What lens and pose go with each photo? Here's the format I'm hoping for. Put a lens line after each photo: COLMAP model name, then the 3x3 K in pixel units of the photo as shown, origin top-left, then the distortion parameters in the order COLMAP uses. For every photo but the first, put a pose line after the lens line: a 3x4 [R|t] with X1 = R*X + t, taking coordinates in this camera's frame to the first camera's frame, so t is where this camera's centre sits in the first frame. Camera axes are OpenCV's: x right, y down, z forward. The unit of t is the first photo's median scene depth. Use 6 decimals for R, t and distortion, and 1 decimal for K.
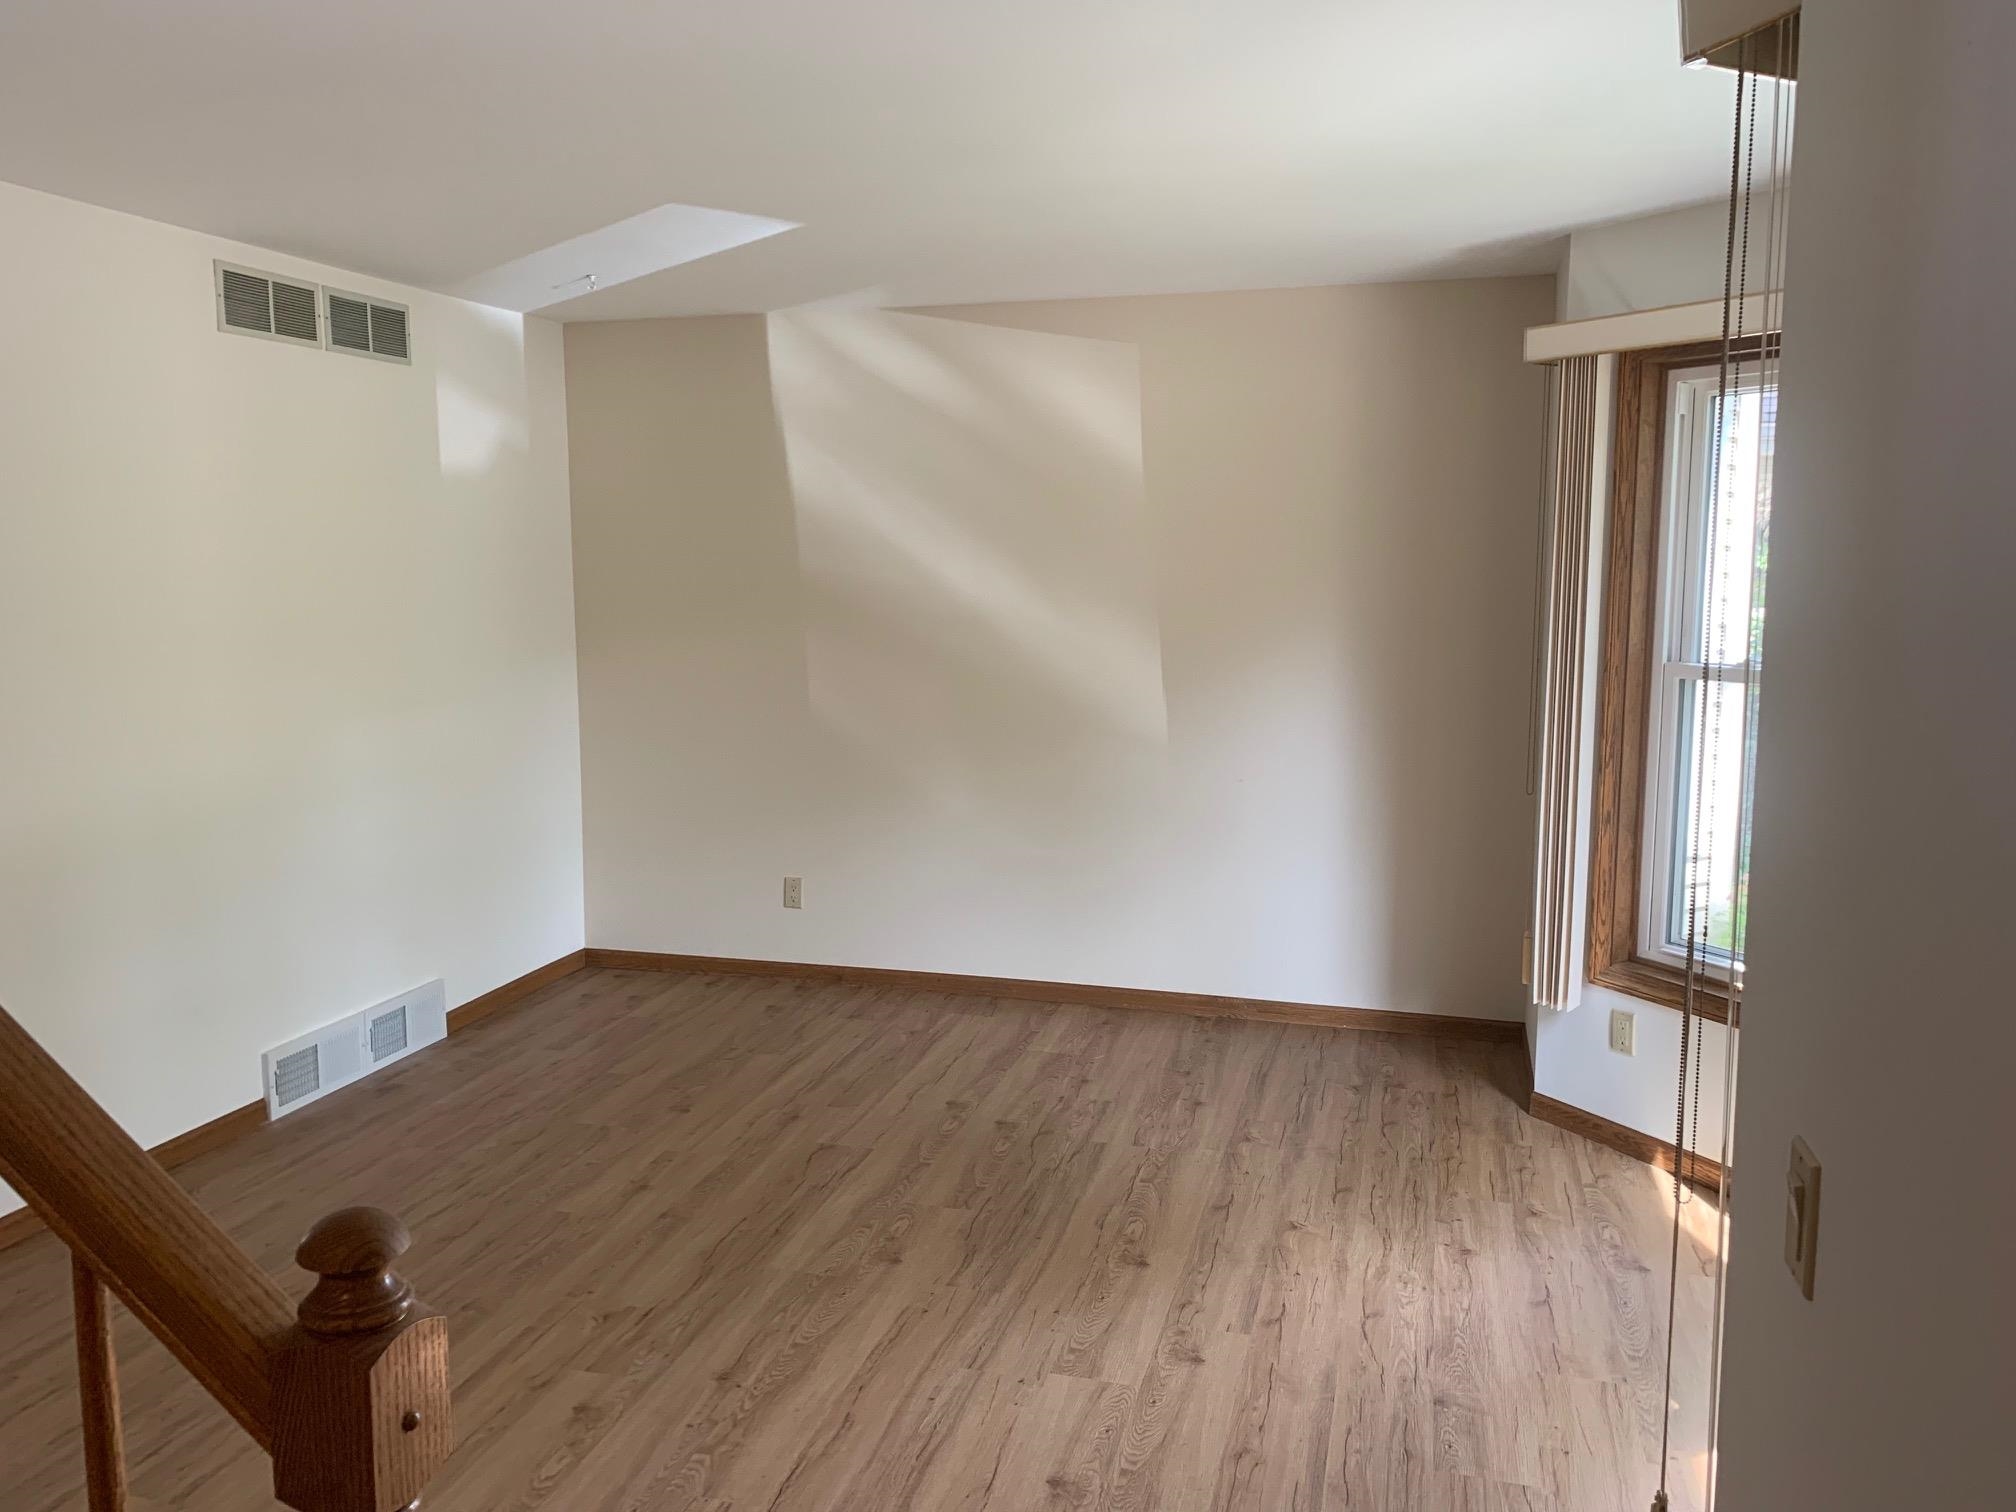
lens RADIAL K [[1490.9, 0, 1008.0], [0, 1490.9, 756.0], [0, 0, 1]] dist [-0.001686, -0.000594]
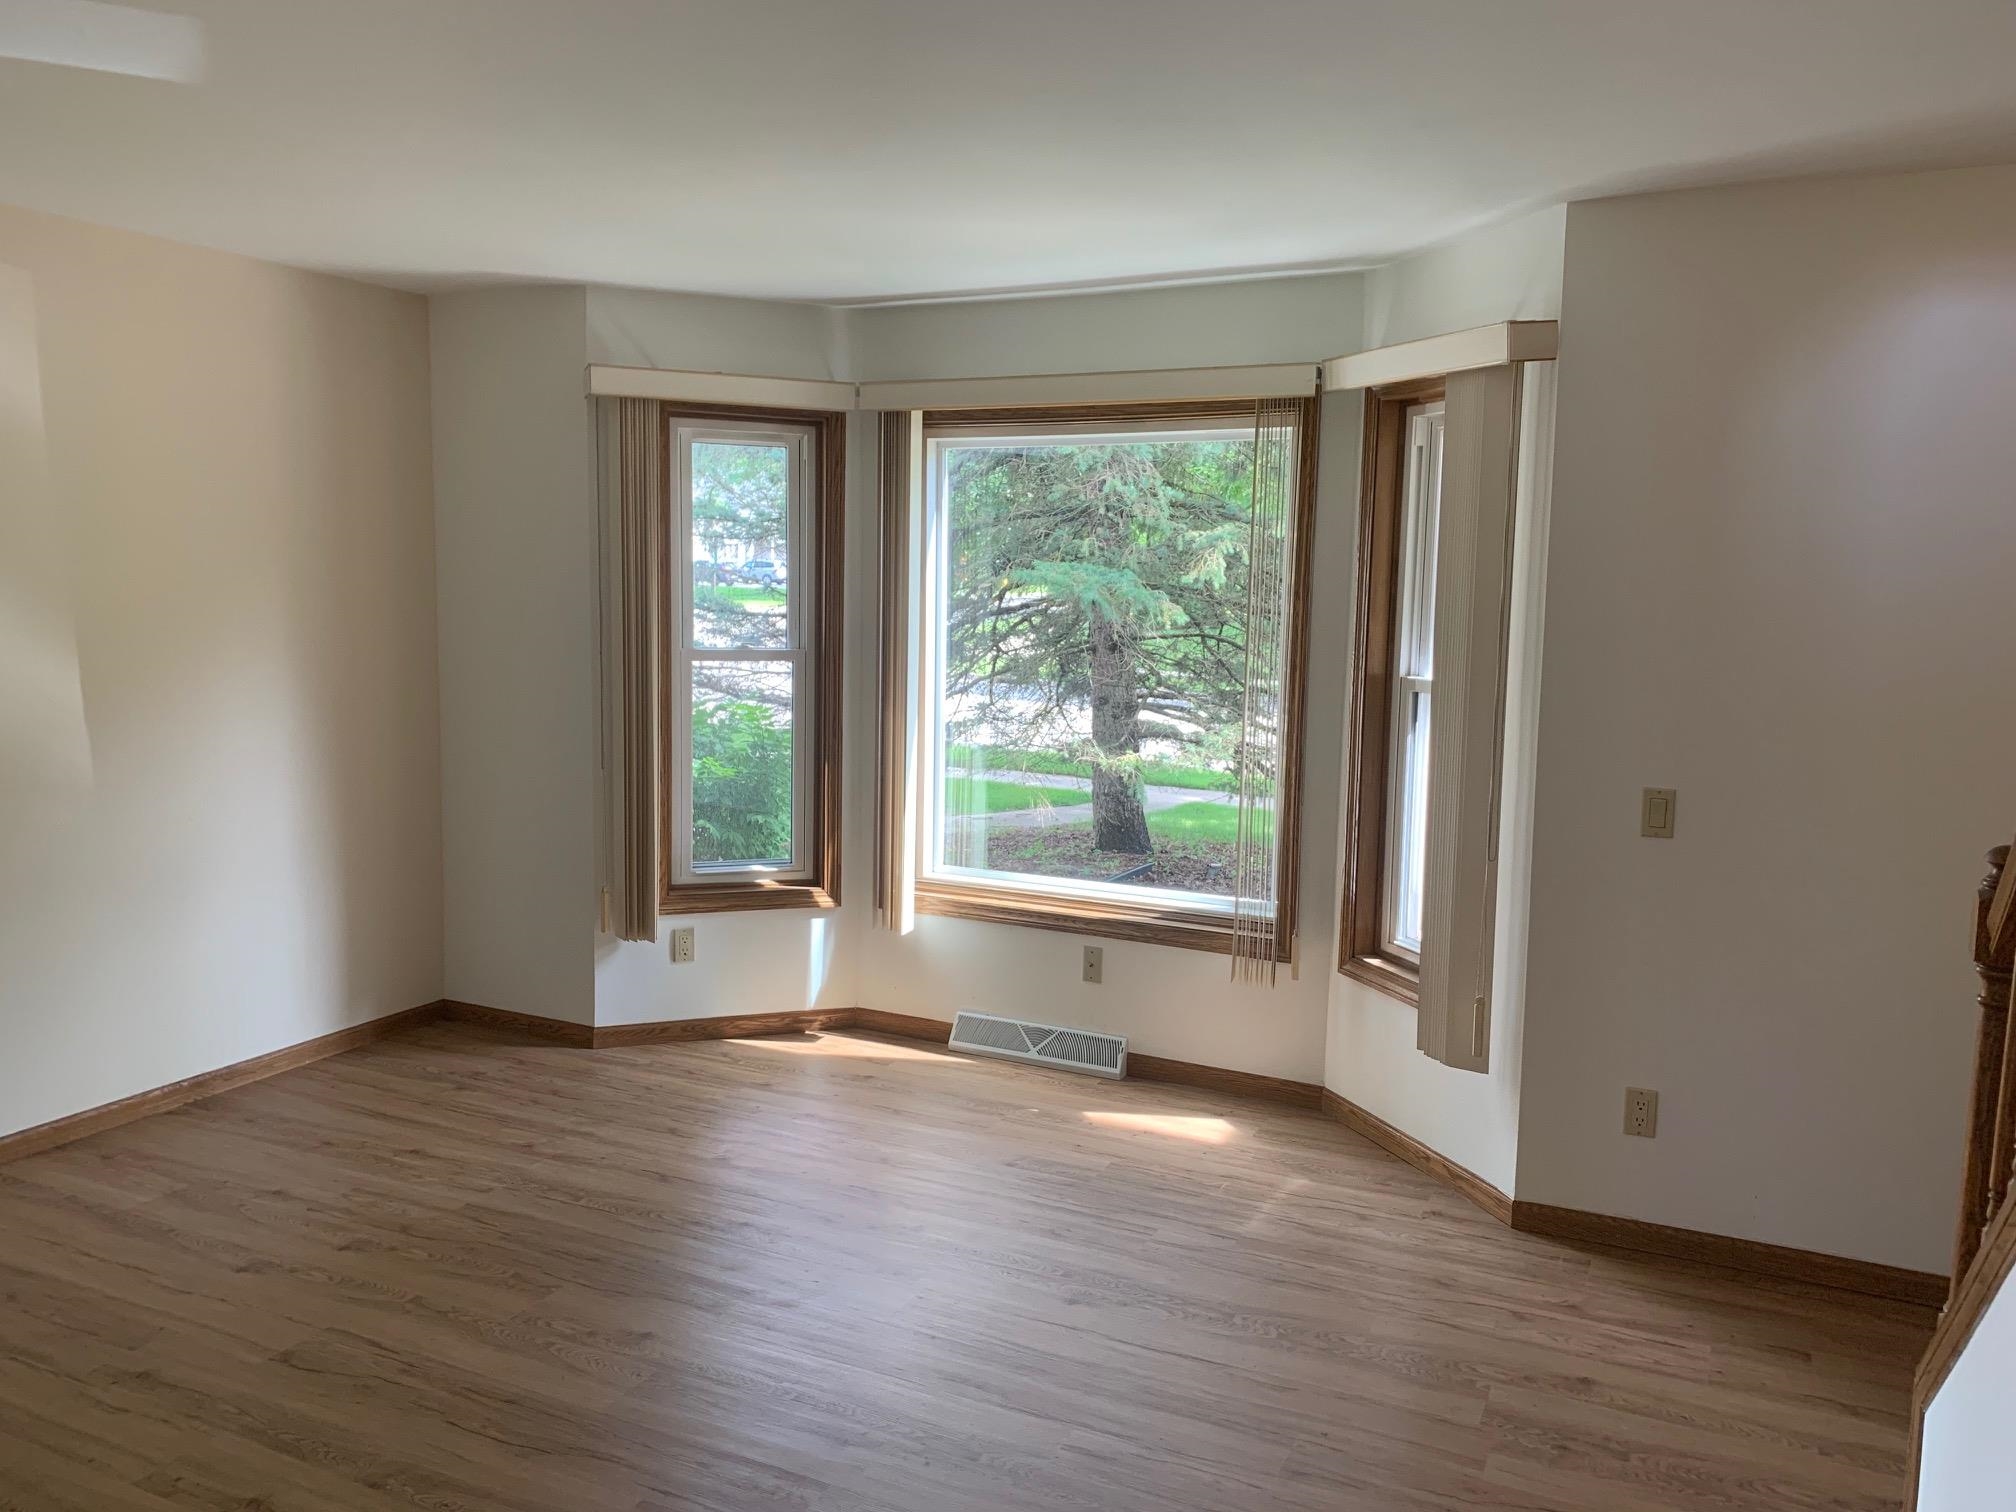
lens RADIAL K [[1556.9, 0, 1008.0], [0, 1556.9, 756.0], [0, 0, 1]] dist [-0.011524, -0.001879]
pose [[0.141986, -0.113255, 0.983368, -0.739567], [0.102564, 0.989769, 0.099183, -0.066762], [-0.984541, 0.086776, 0.152149, 0.474434]]
